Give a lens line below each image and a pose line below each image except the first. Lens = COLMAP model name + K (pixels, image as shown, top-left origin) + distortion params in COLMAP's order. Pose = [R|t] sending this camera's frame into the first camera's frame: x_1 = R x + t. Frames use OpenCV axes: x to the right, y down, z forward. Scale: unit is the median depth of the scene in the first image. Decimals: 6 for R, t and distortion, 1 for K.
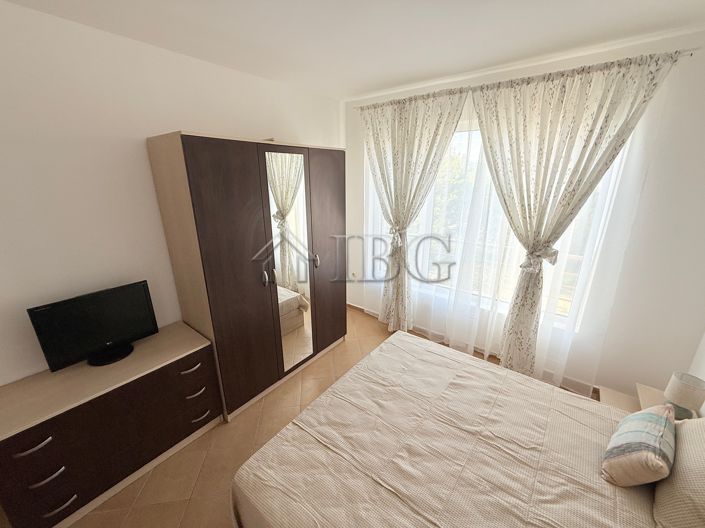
lens RADIAL K [[280.4, 0, 349.9], [0, 280.4, 263.9], [0, 0, 1]] dist [0.000093, -0.000146]
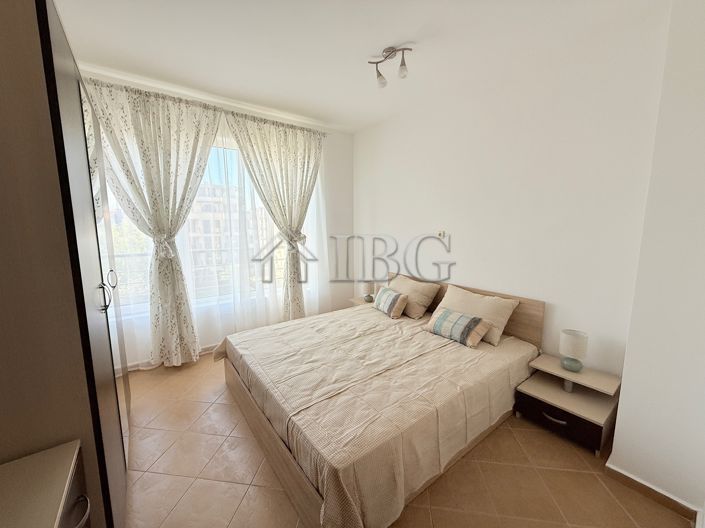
lens RADIAL K [[280.4, 0, 352.0], [0, 280.4, 262.7], [0, 0, 1]] dist [0.000093, -0.000146]
pose [[0.260014, -0.125929, 0.957358, -0.750178], [0.294146, 0.954668, 0.045687, 0.112763], [-0.919713, 0.269724, 0.285268, 0.386596]]
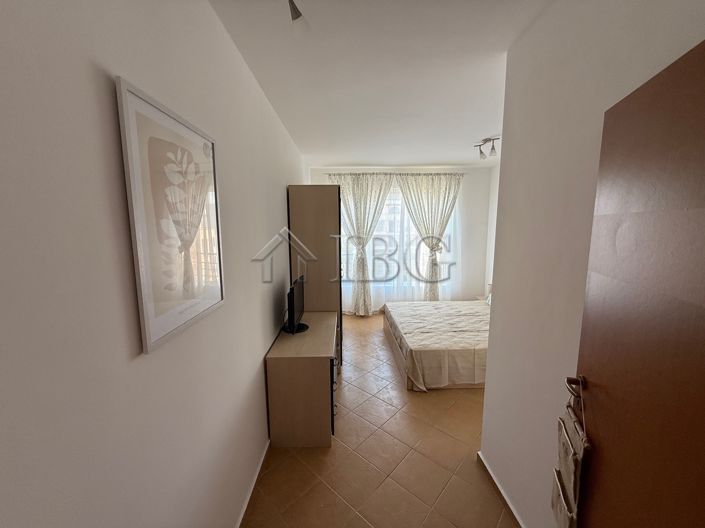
lens RADIAL K [[280.4, 0, 349.6], [0, 280.4, 264.4], [0, 0, 1]] dist [0.000093, -0.000146]
pose [[0.775721, -0.093051, 0.624178, -1.346813], [0.197102, 0.975315, -0.099558, 0.181660], [-0.599506, 0.200256, 0.774913, -0.291324]]
